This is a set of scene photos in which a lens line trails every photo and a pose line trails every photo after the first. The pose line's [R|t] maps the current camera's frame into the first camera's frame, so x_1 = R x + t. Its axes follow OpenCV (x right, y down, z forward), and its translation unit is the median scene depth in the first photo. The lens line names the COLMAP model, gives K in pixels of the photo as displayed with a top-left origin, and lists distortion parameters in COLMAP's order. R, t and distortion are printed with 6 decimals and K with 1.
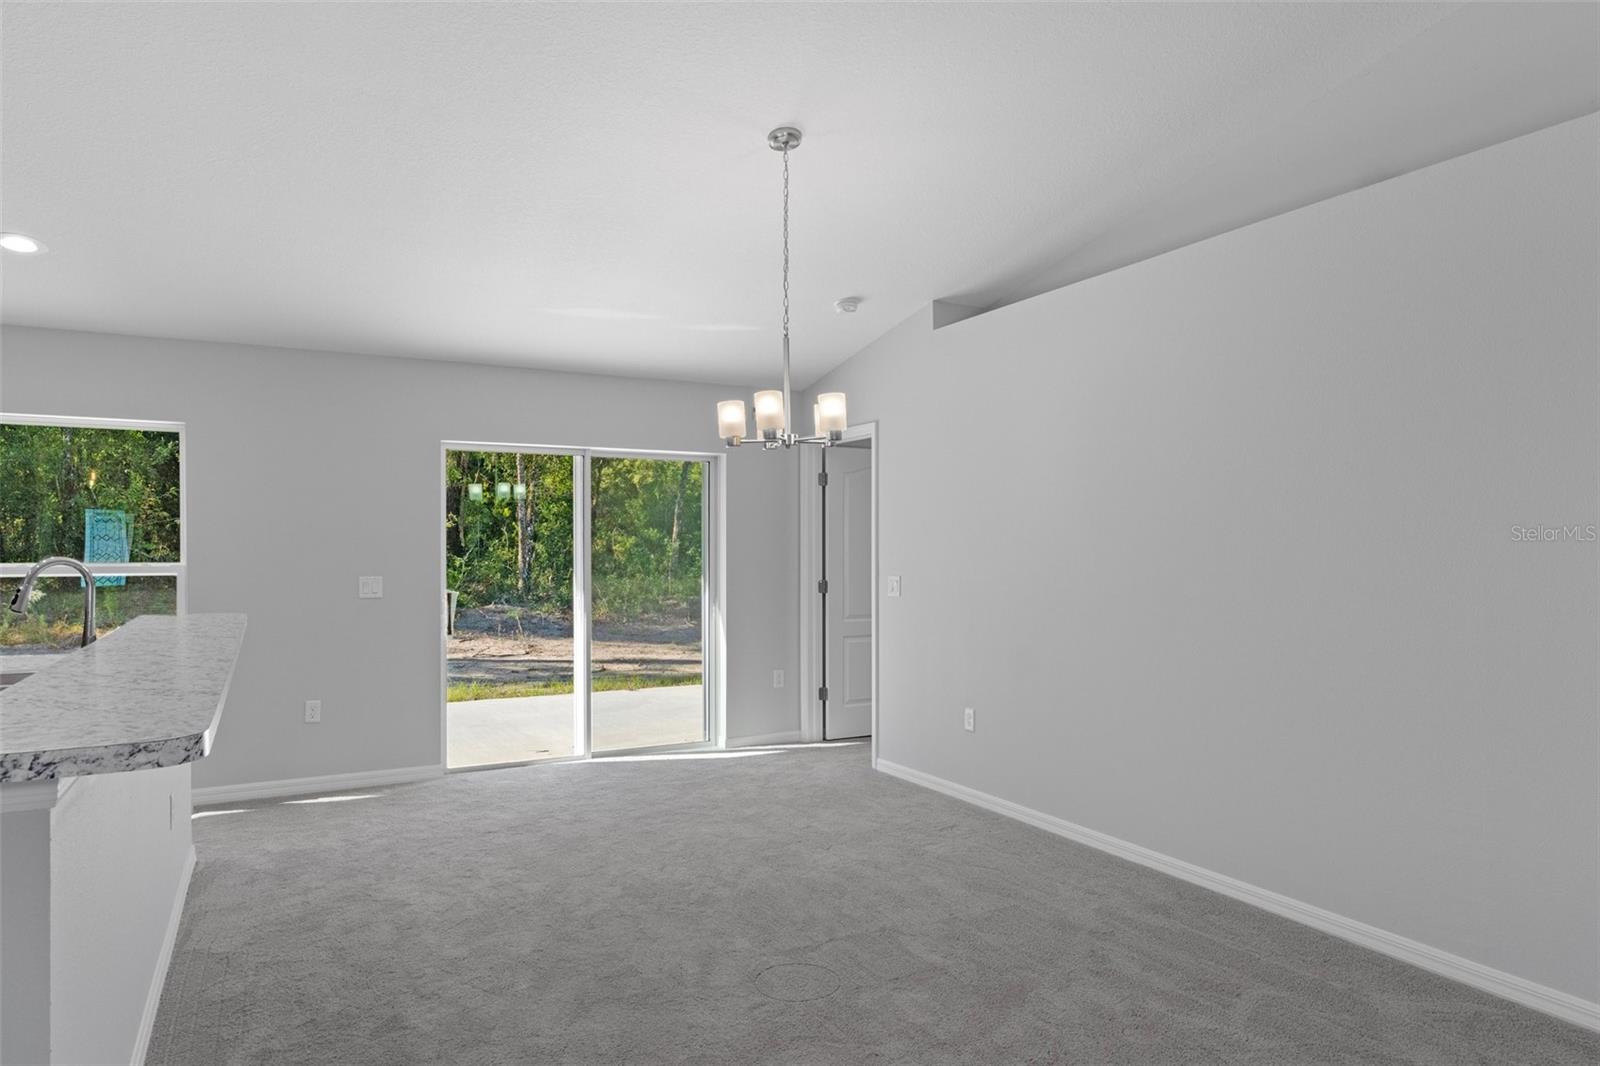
lens RADIAL K [[968.8, 0, 795.3], [0, 968.8, 544.1], [0, 0, 1]] dist [0.001980, -0.001167]
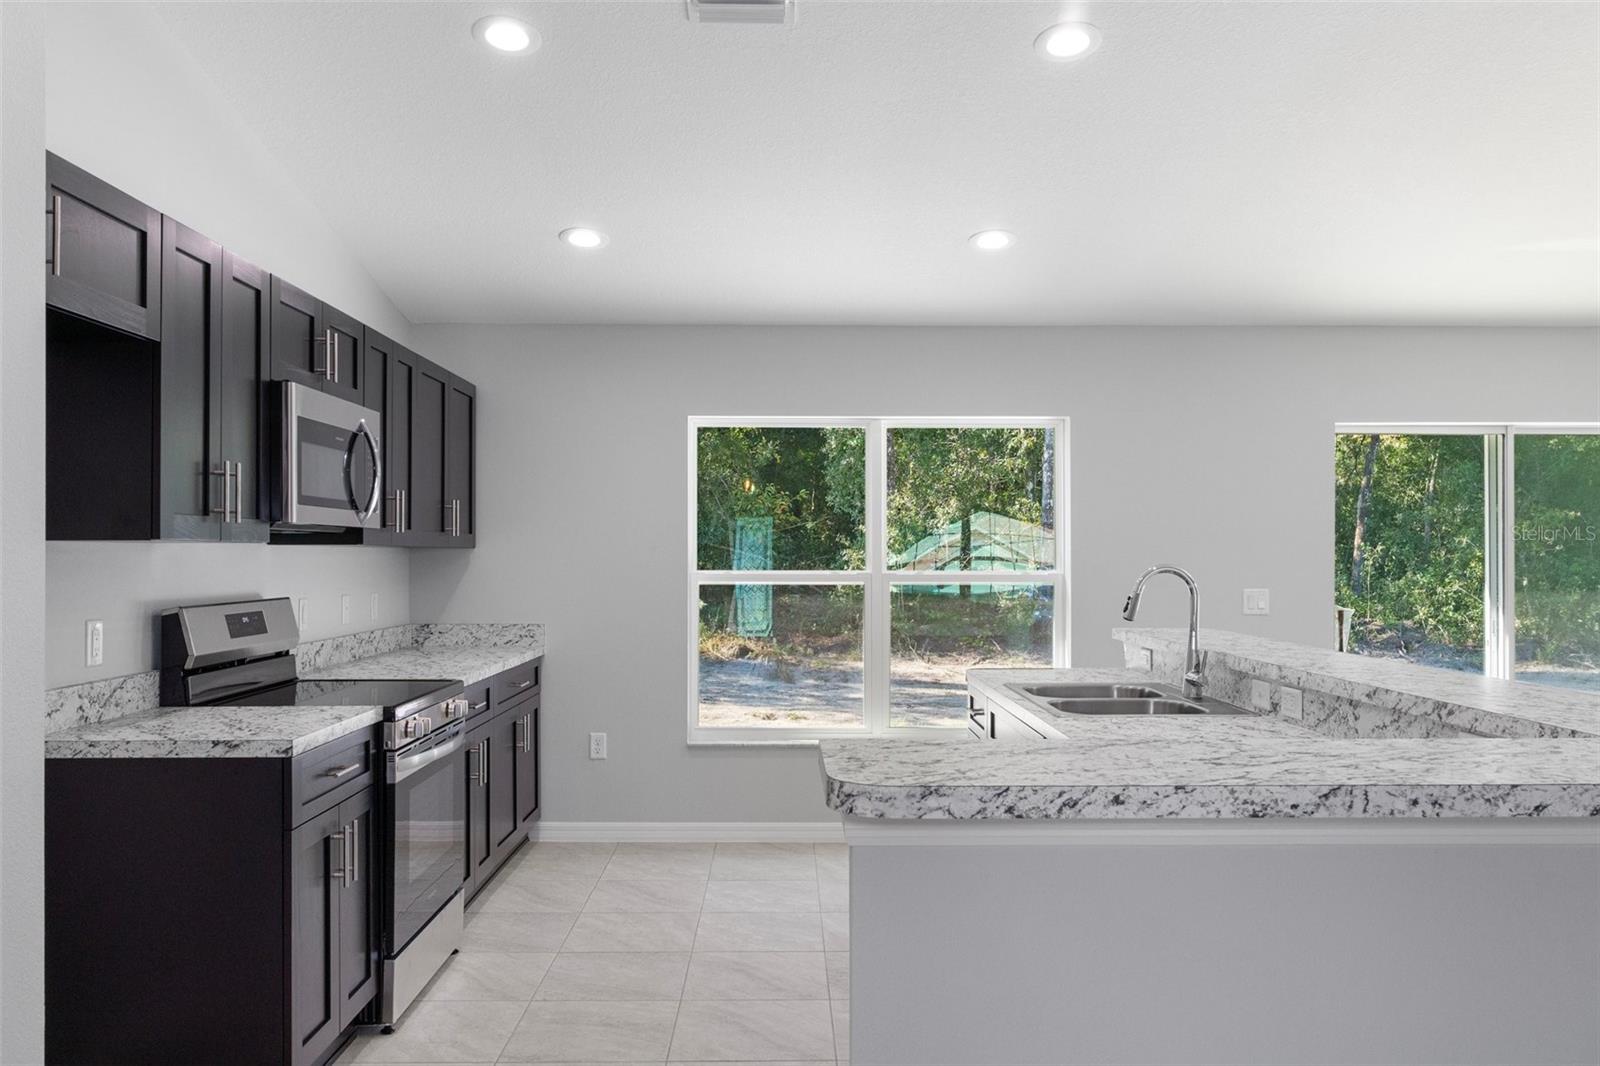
lens RADIAL K [[1224.0, 0, 789.0], [0, 1224.0, 537.2], [0, 0, 1]] dist [0.004676, 0.004086]
pose [[0.890826, -0.006995, -0.454291, -0.316338], [0.002391, 0.999940, -0.010709, -0.000961], [0.454338, 0.008453, 0.890789, -0.130367]]
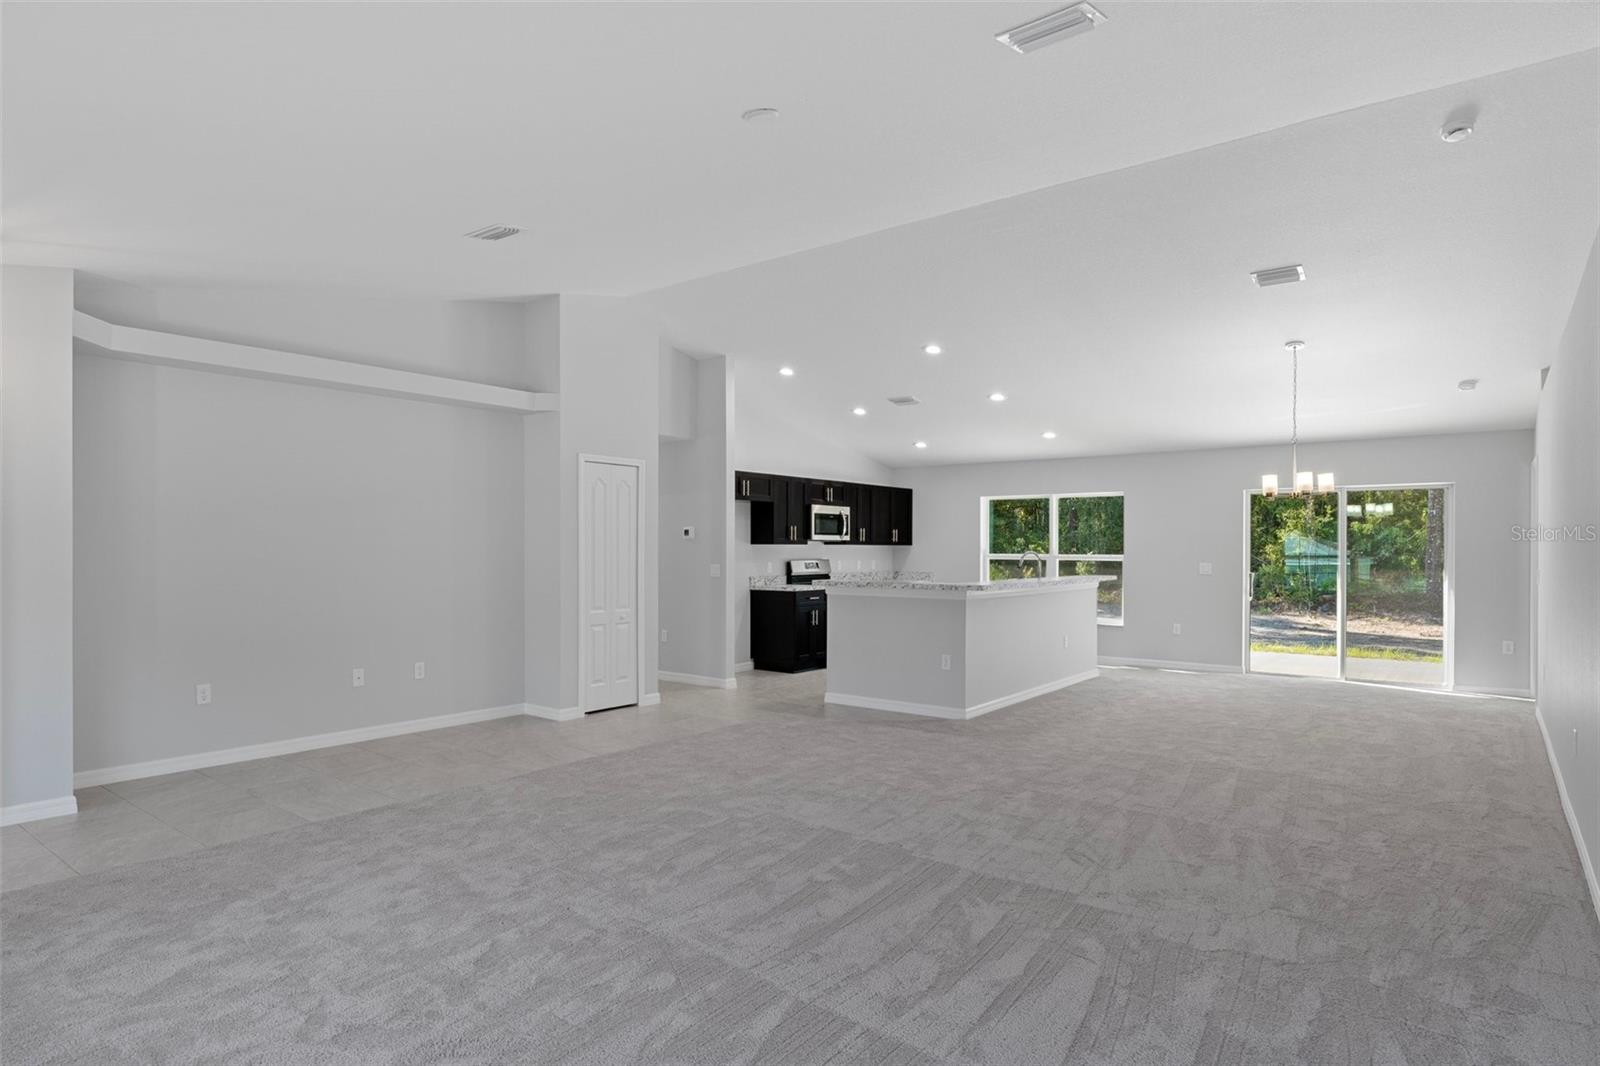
lens RADIAL K [[885.6, 0, 796.2], [0, 885.6, 539.4], [0, 0, 1]] dist [-0.000126, -0.001091]
pose [[0.417512, -0.006718, -0.908646, 0.829904], [0.001715, 0.999977, -0.006605, -0.004358], [0.908670, 0.001199, 0.417514, -0.485742]]
